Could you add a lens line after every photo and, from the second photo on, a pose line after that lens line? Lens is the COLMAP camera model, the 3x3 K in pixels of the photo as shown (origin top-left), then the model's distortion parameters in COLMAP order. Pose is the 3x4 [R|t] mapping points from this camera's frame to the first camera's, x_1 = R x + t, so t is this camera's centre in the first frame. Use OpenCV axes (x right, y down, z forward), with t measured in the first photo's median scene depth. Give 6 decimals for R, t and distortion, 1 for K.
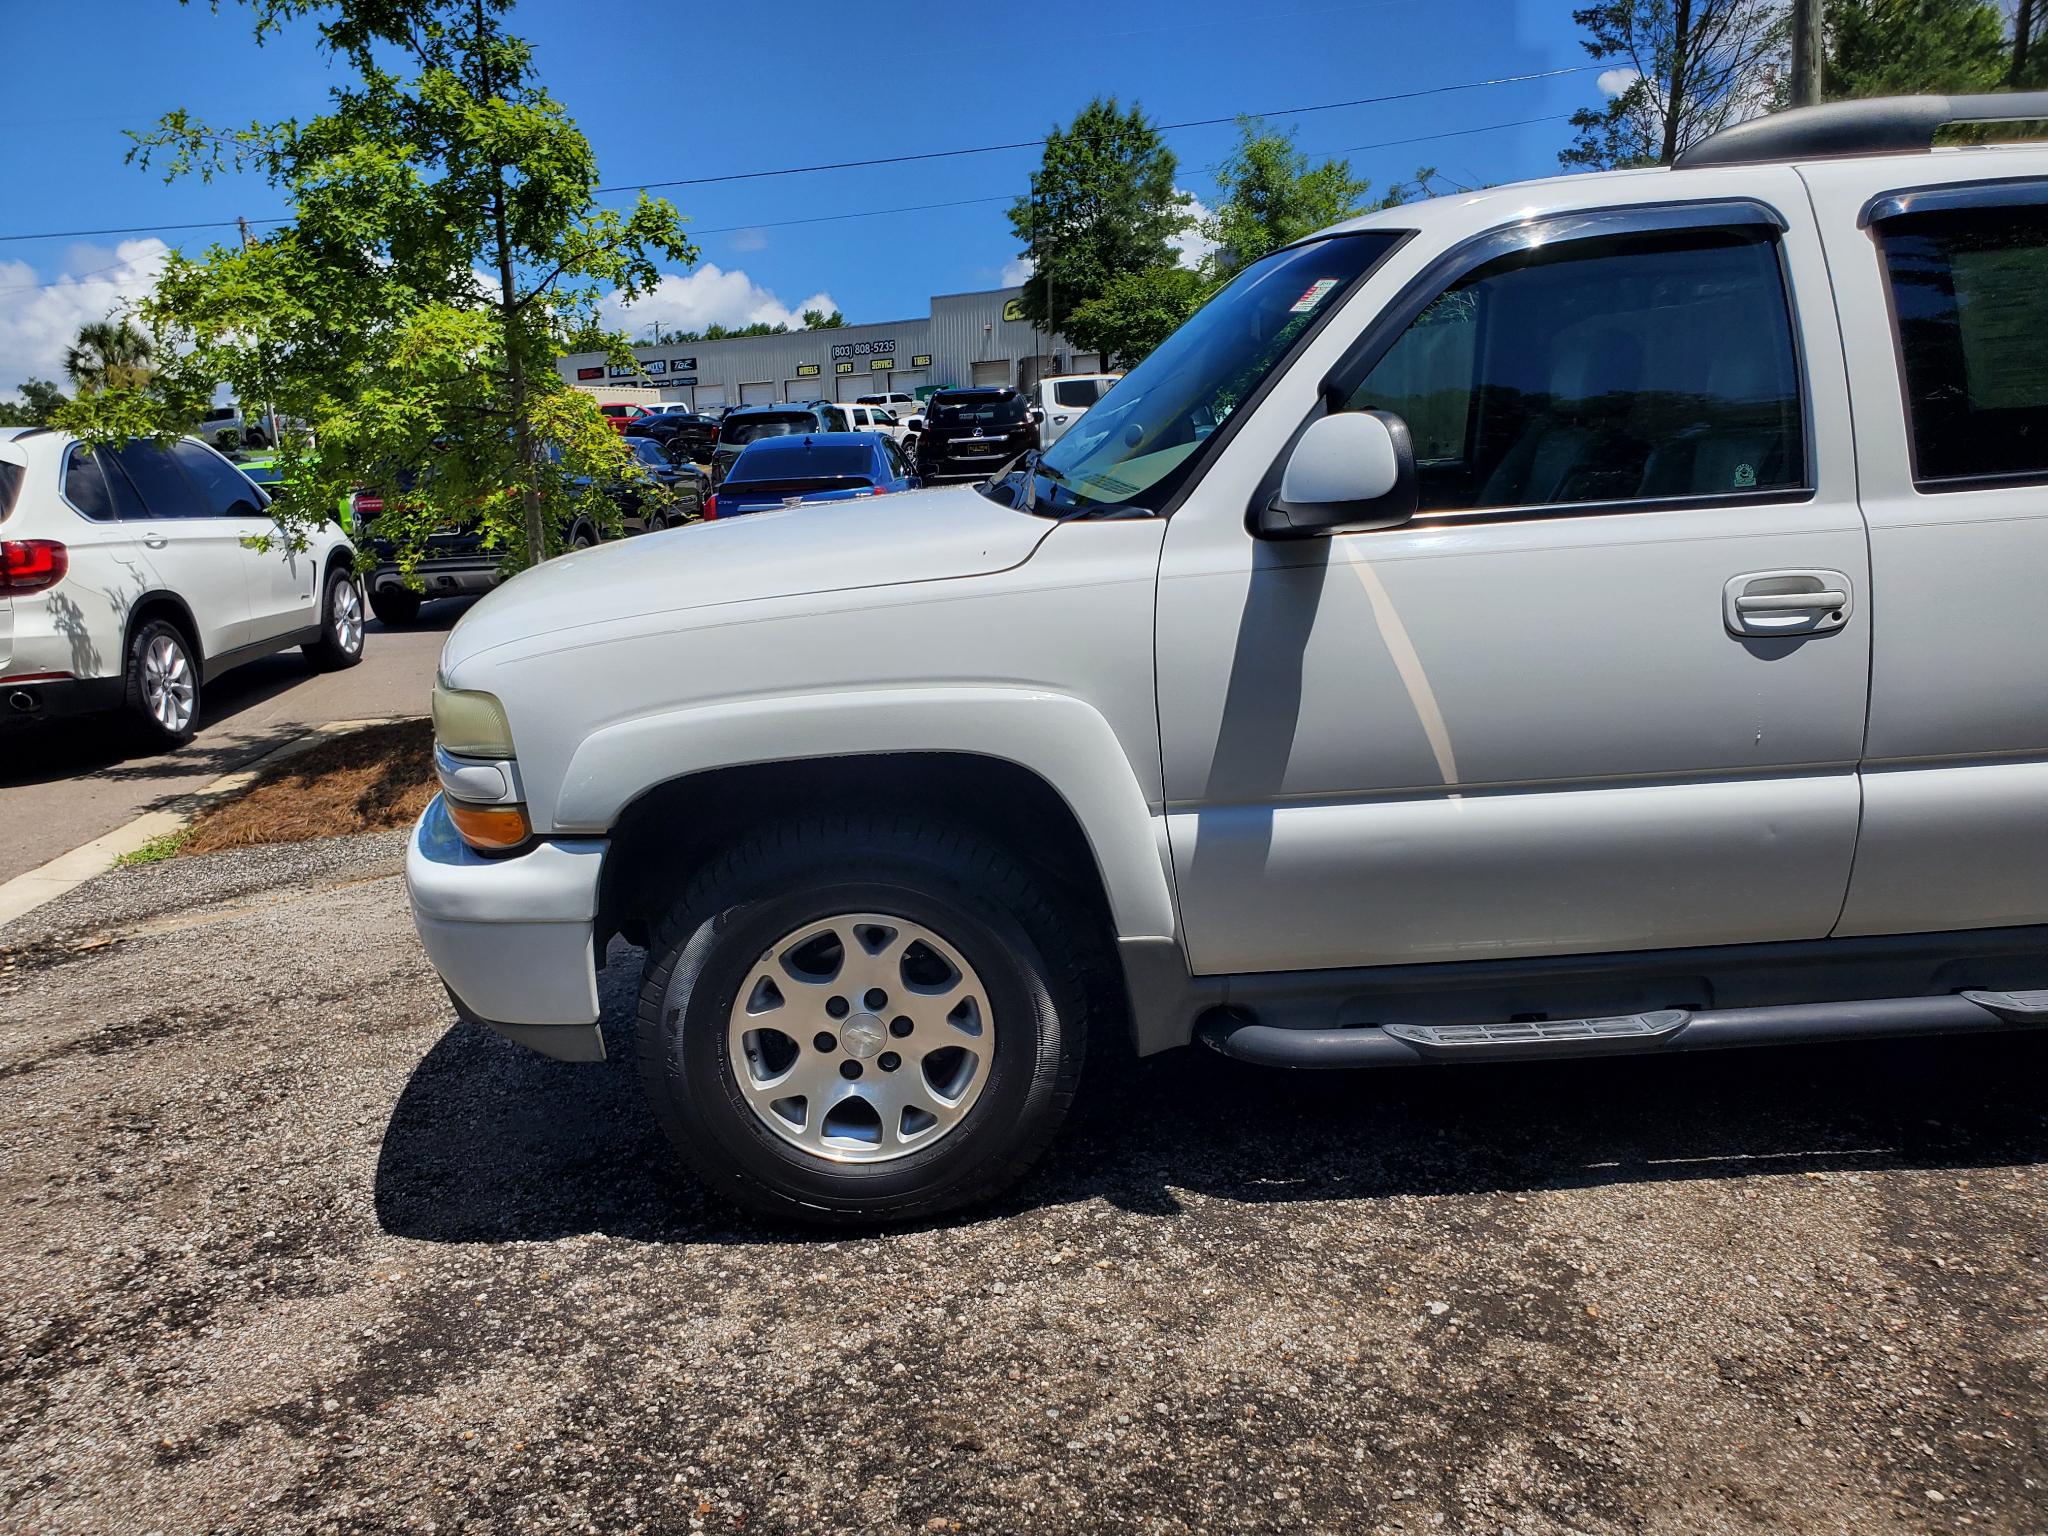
lens RADIAL K [[1608.6, 0, 1042.0], [0, 1608.6, 784.4], [0, 0, 1]] dist [-0.002634, 0.022764]
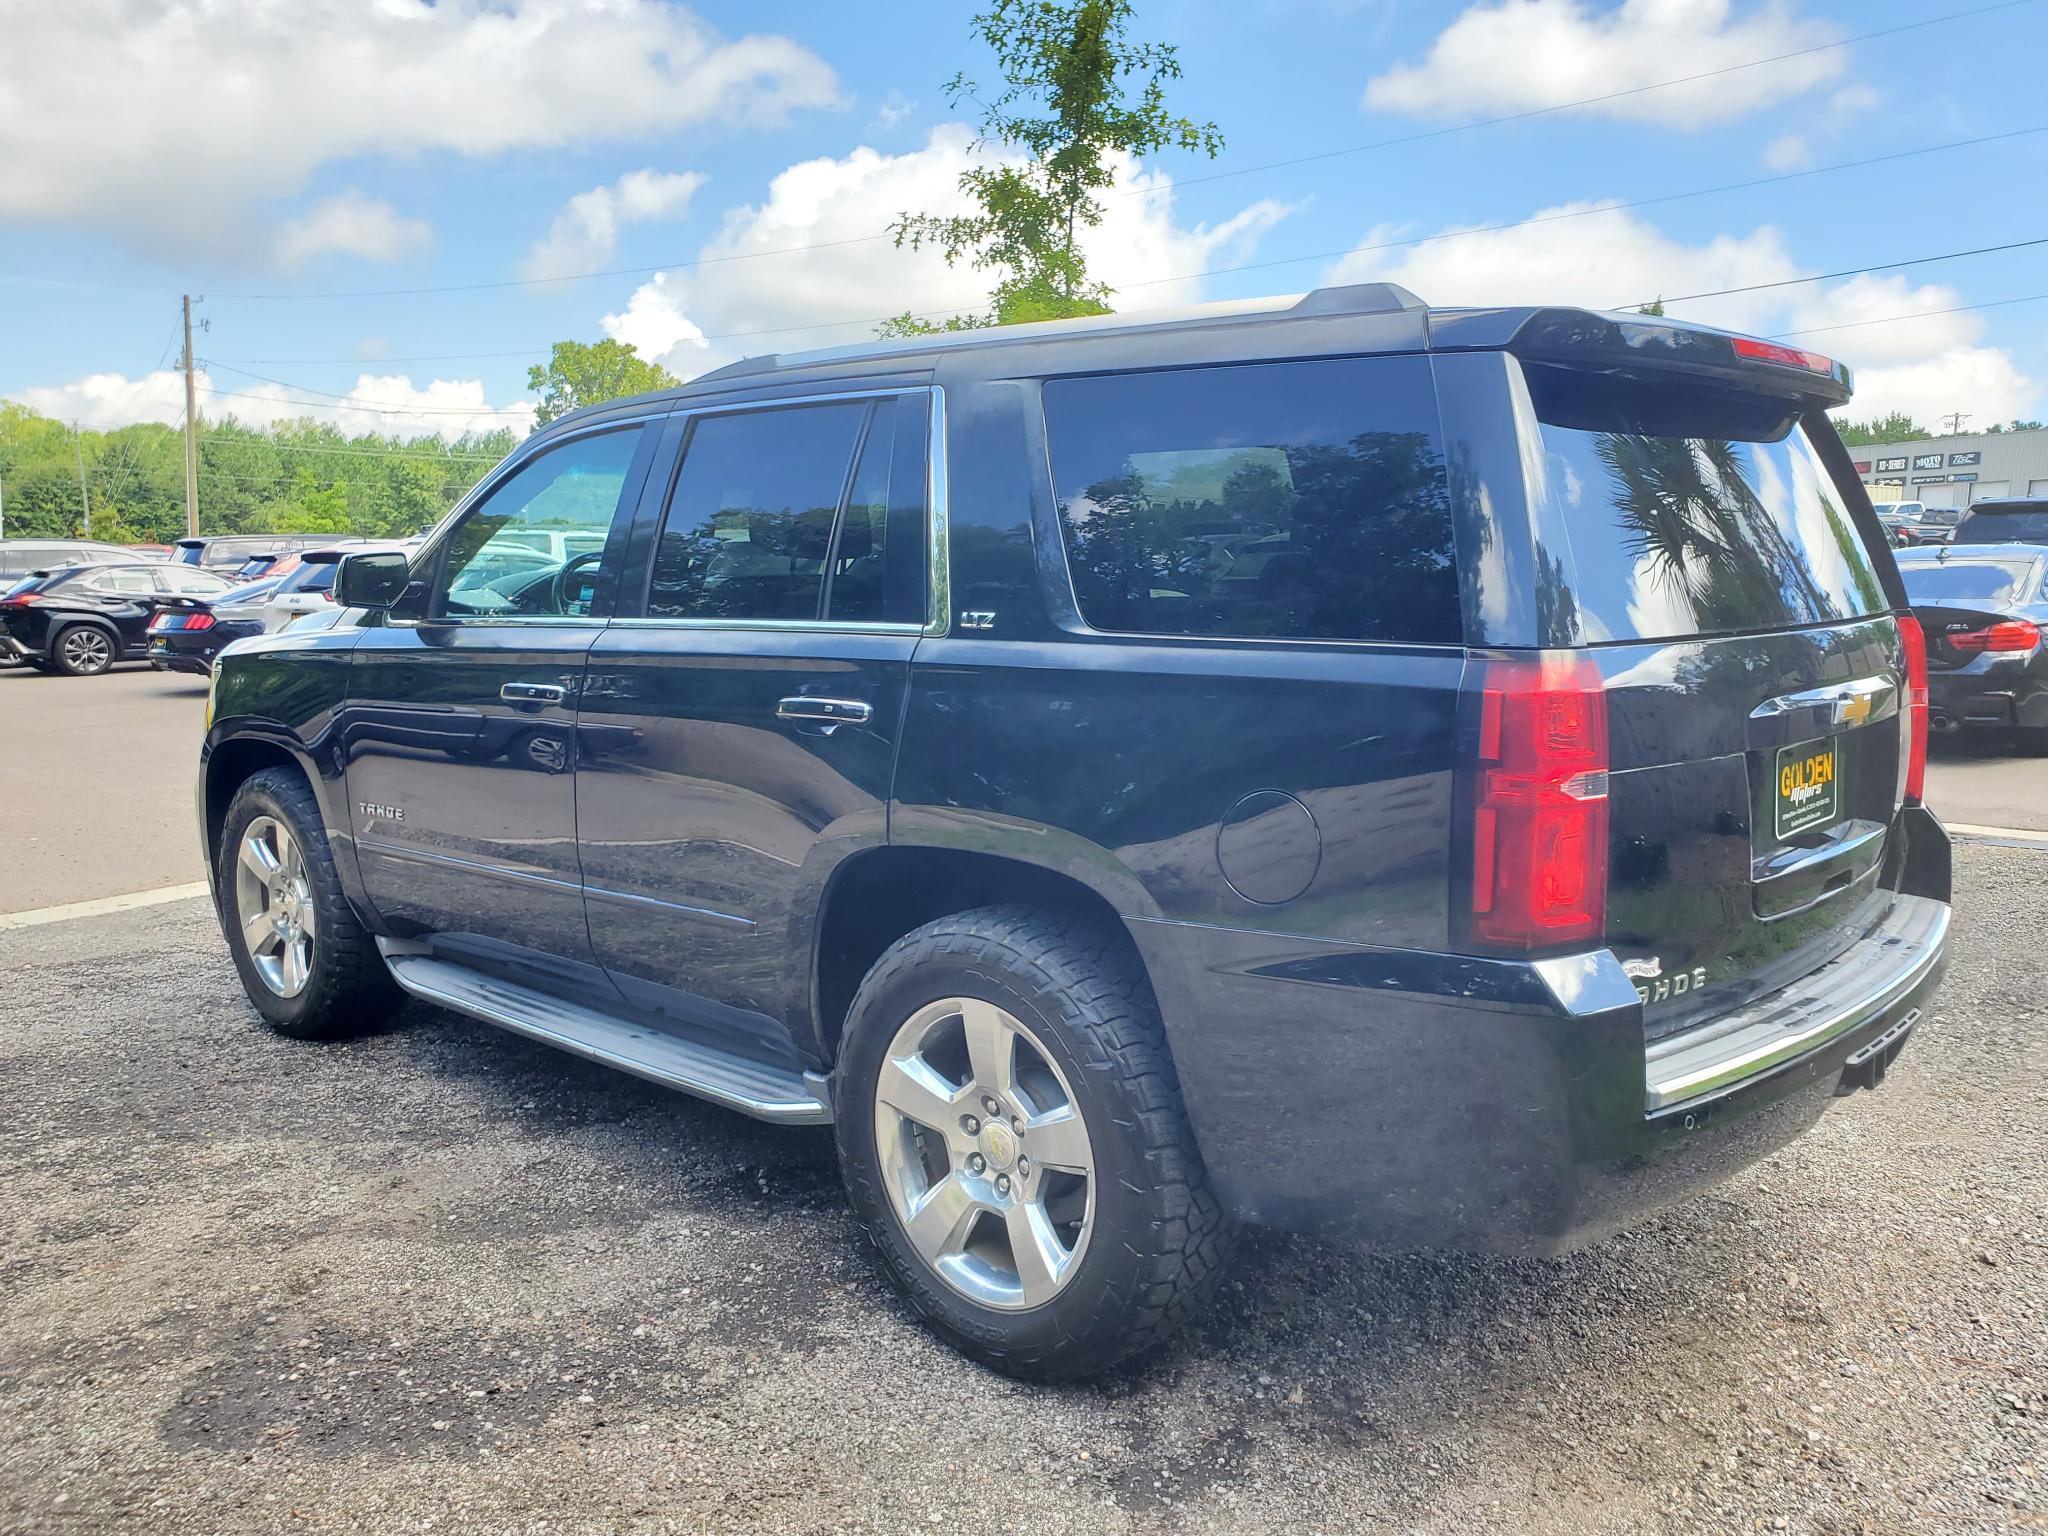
lens RADIAL K [[1627.5, 0, 1087.7], [0, 1627.5, 767.8], [0, 0, 1]] dist [0.009748, 0.009407]
pose [[0.741633, 0.134795, -0.657123, 1.076729], [-0.177499, 0.984120, 0.001545, -0.070273], [0.646896, 0.115493, 0.753782, 0.054565]]
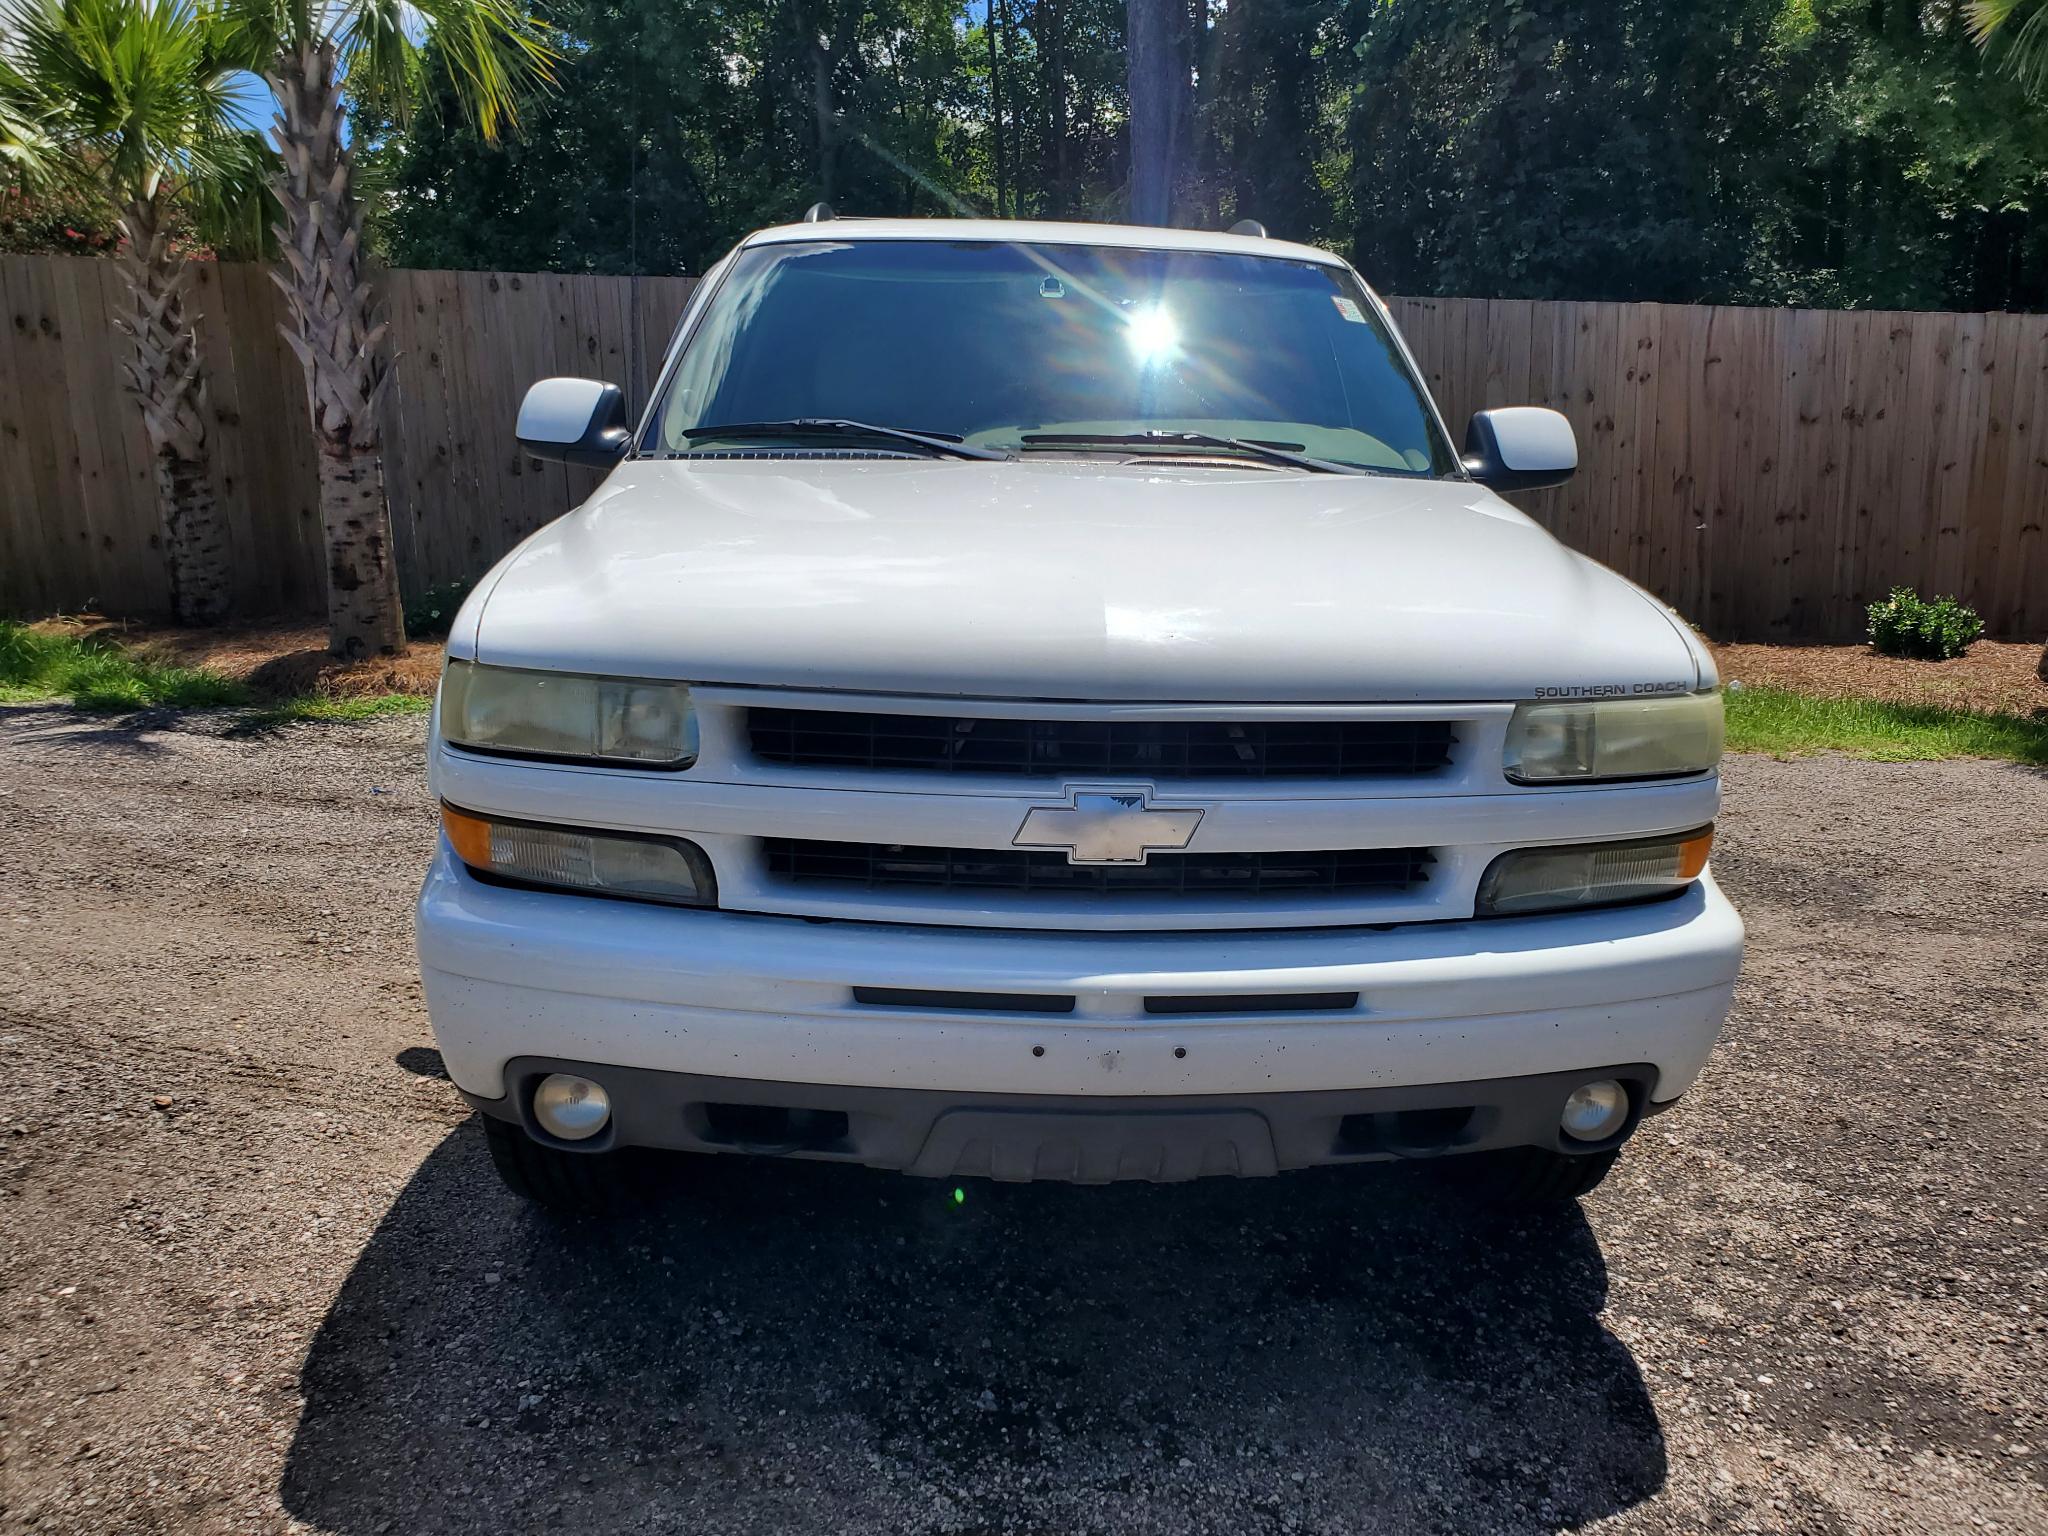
lens RADIAL K [[1608.6, 0, 1042.0], [0, 1608.6, 784.4], [0, 0, 1]] dist [-0.002634, 0.022764]
pose [[0.016321, -0.174008, 0.984609, -0.791179], [0.201657, 0.965077, 0.167214, -0.144437], [-0.979320, 0.195824, 0.050841, 0.879054]]
